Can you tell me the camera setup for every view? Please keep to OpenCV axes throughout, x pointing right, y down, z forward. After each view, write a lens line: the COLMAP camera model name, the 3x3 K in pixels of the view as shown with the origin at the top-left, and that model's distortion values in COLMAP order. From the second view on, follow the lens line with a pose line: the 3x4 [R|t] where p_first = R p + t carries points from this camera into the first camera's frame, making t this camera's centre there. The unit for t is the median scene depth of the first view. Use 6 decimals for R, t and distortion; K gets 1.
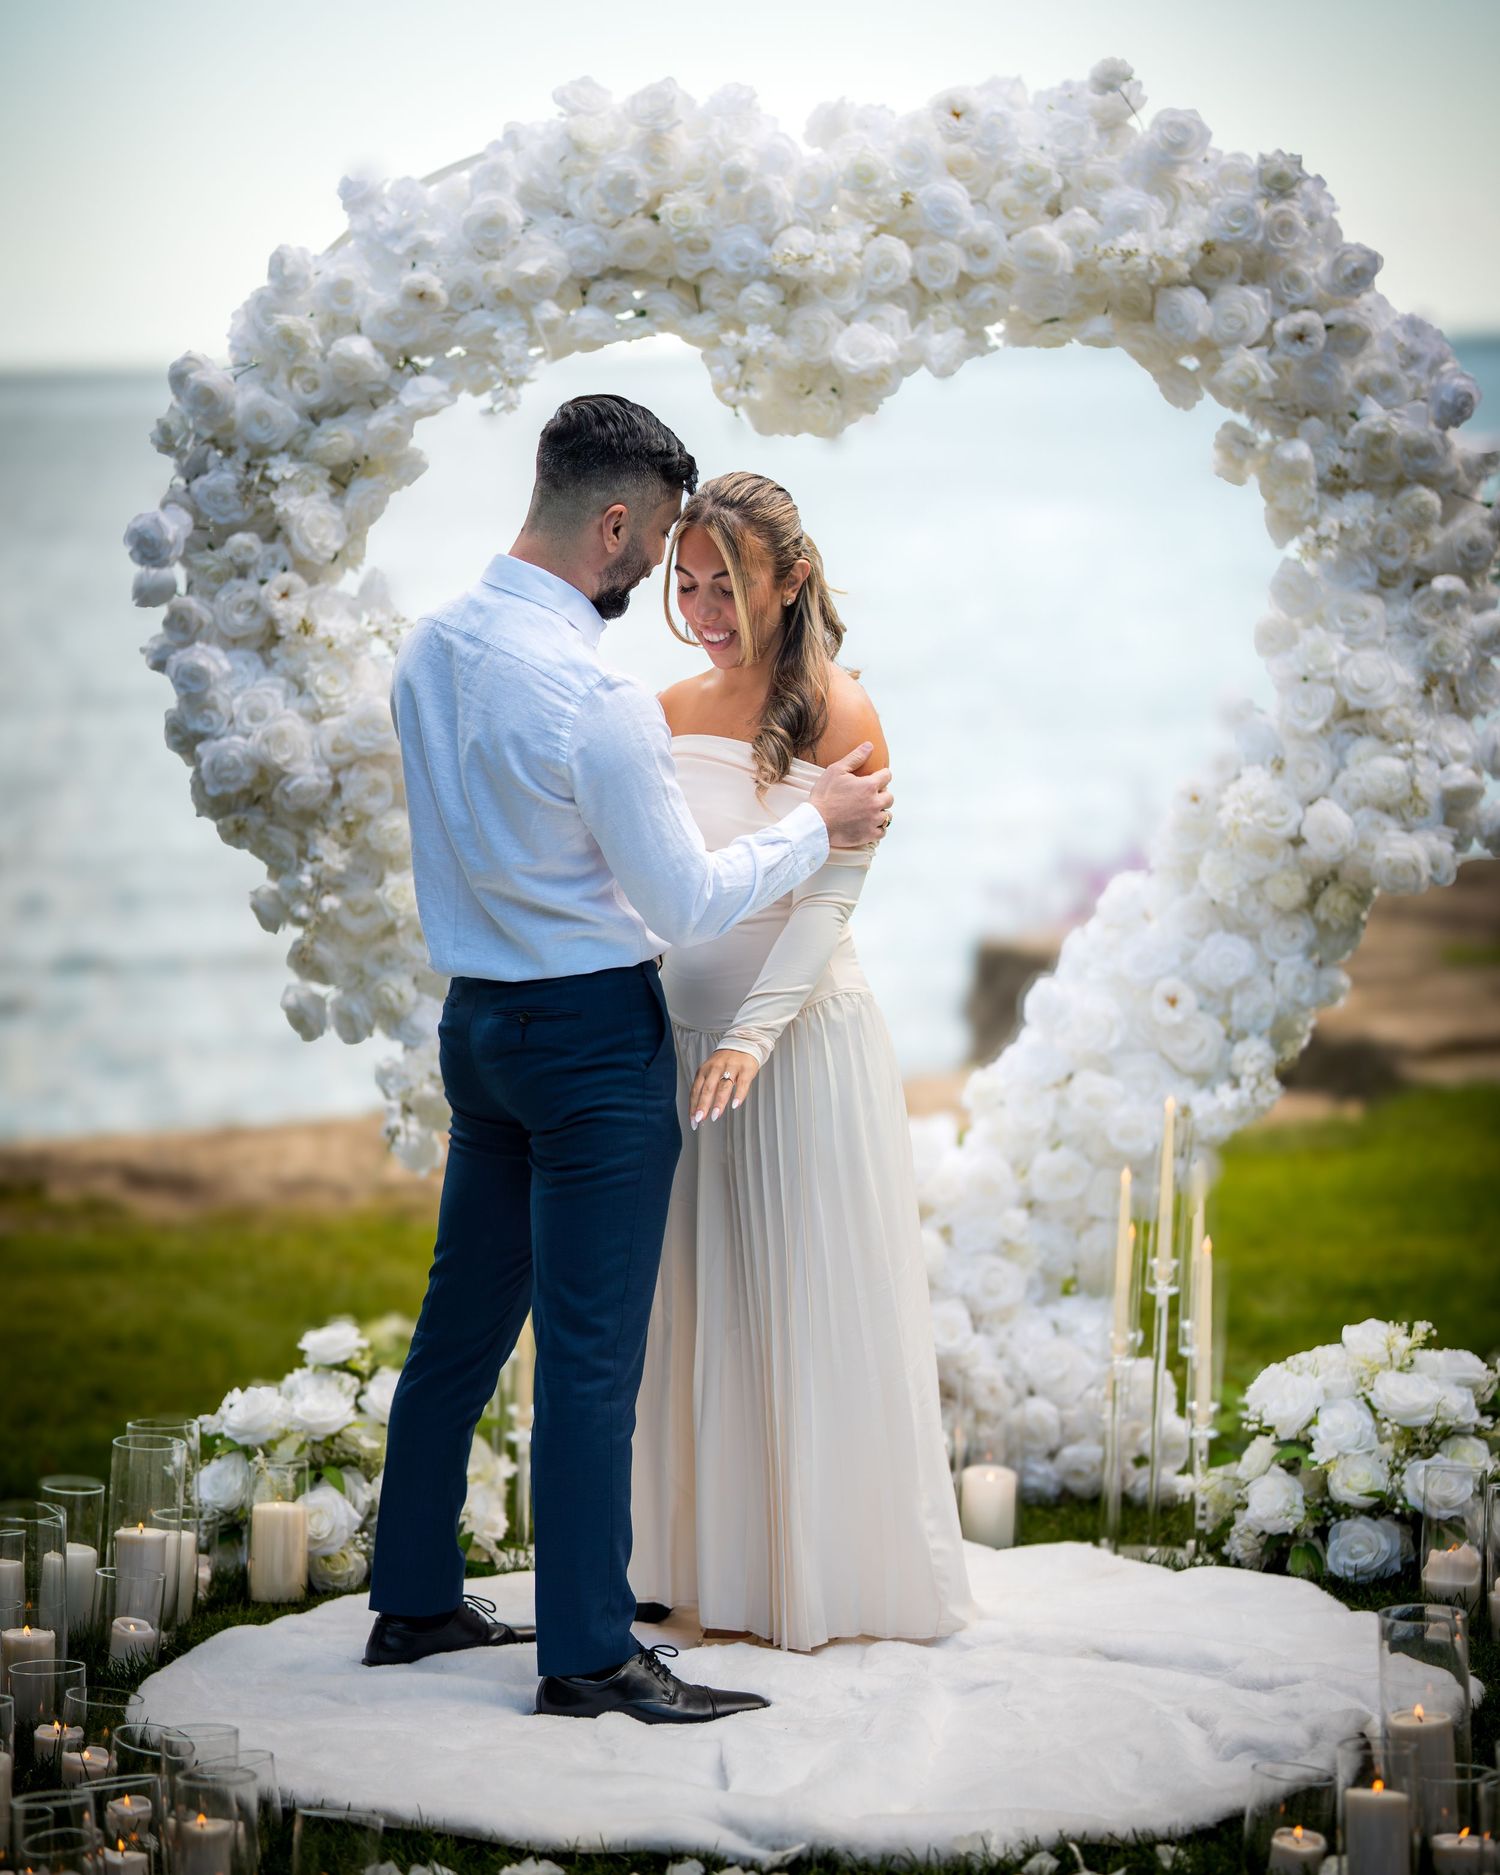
lens RADIAL K [[5860.8, 0, 763.2], [0, 5860.8, 936.2], [0, 0, 1]] dist [0.194247, 0.000000]
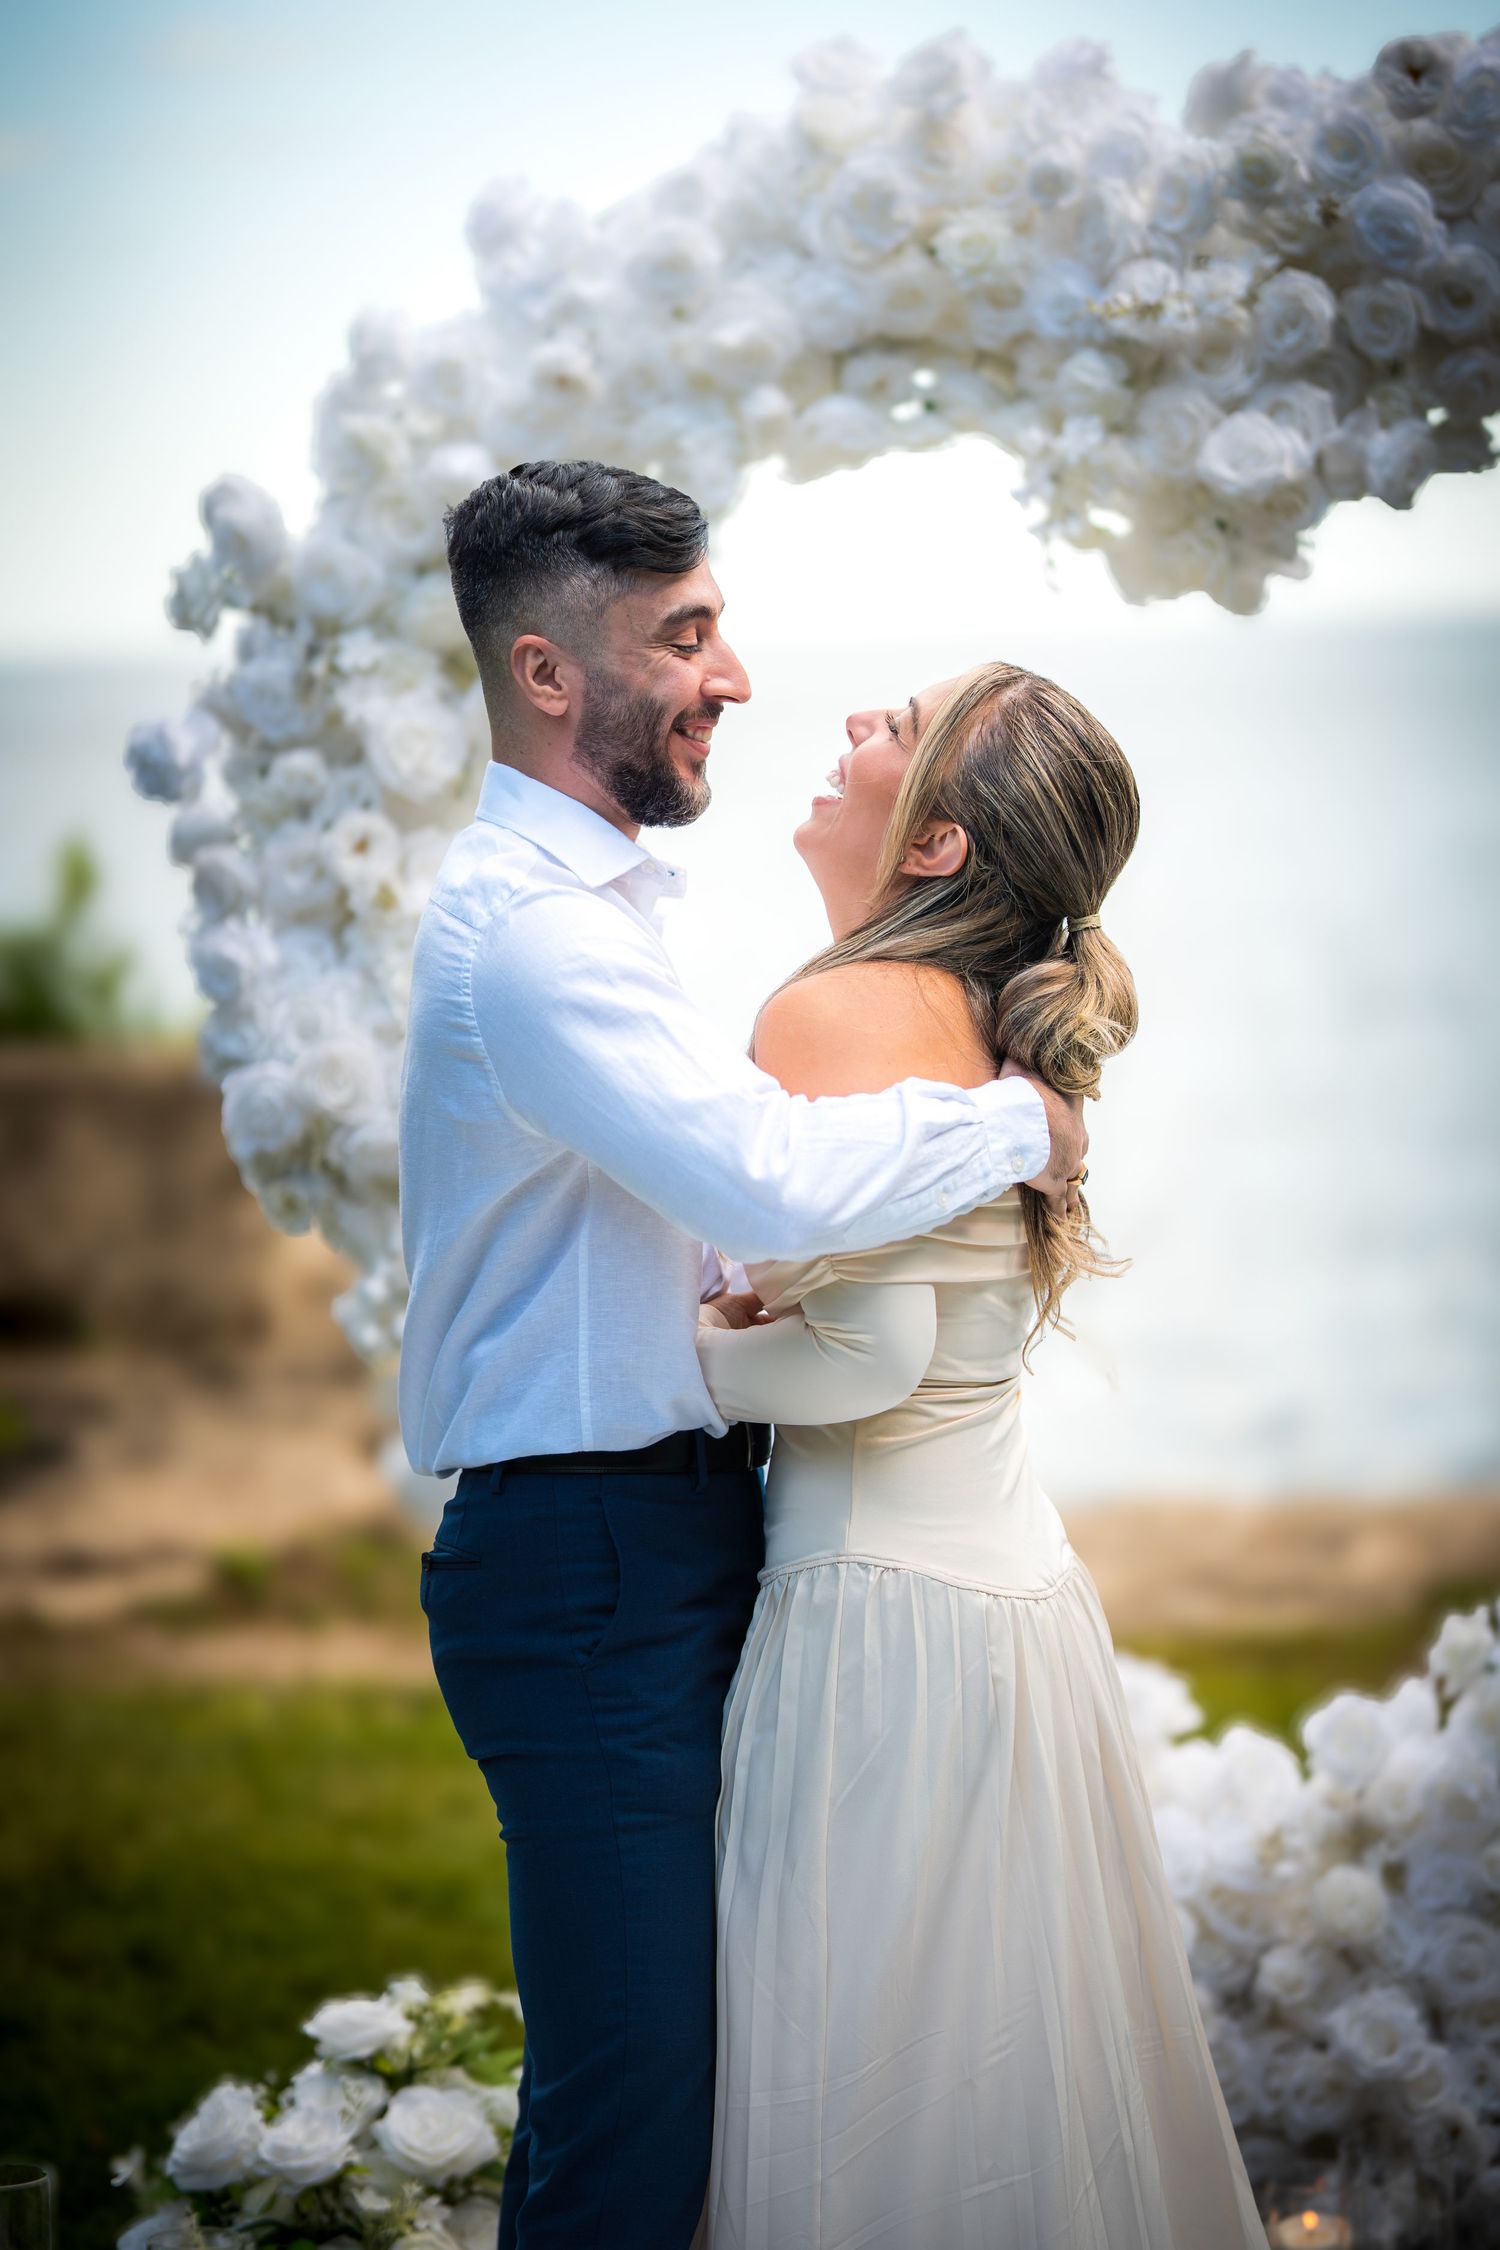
lens RADIAL K [[5545.0, 0, 751.9], [0, 5545.0, 1122.1], [0, 0, 1]] dist [0.139485, 0.000000]
pose [[0.967837, 0.014787, -0.251143, 0.114395], [-0.018922, 0.999722, -0.014058, -0.019928], [0.250865, 0.018358, 0.967848, 0.417011]]
